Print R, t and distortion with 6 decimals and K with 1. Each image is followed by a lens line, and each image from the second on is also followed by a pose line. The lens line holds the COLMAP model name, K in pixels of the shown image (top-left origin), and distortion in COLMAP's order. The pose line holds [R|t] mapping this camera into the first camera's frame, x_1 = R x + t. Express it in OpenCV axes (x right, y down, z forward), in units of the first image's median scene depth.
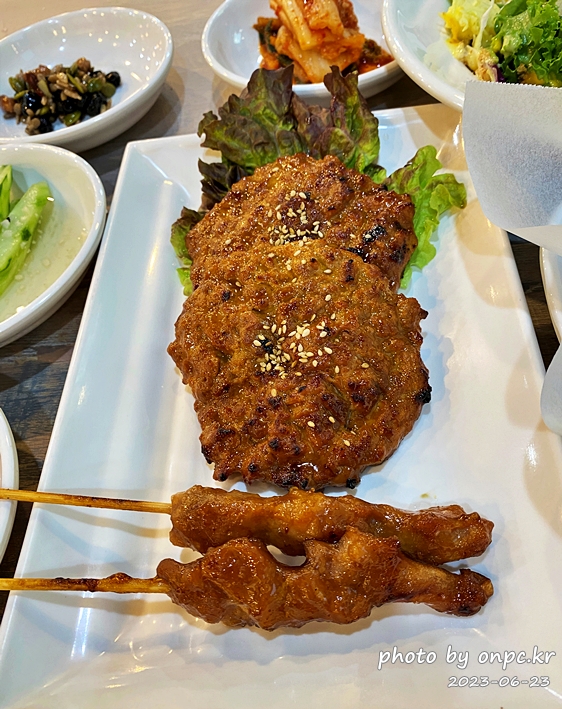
lens RADIAL K [[589.0, 0, 277.8], [0, 589.0, 355.9], [0, 0, 1]] dist [0.006685, -0.006870]
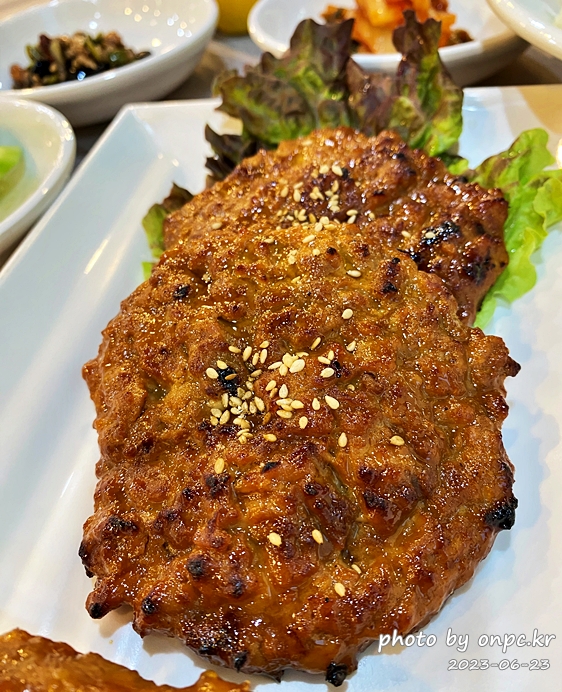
lens RADIAL K [[584.0, 0, 283.8], [0, 584.0, 346.7], [0, 0, 1]] dist [-0.014025, -0.015223]
pose [[0.986354, 0.135650, -0.093297, 0.080137], [-0.147027, 0.980761, -0.128416, 0.014737], [0.074083, 0.140381, 0.987322, 0.431467]]
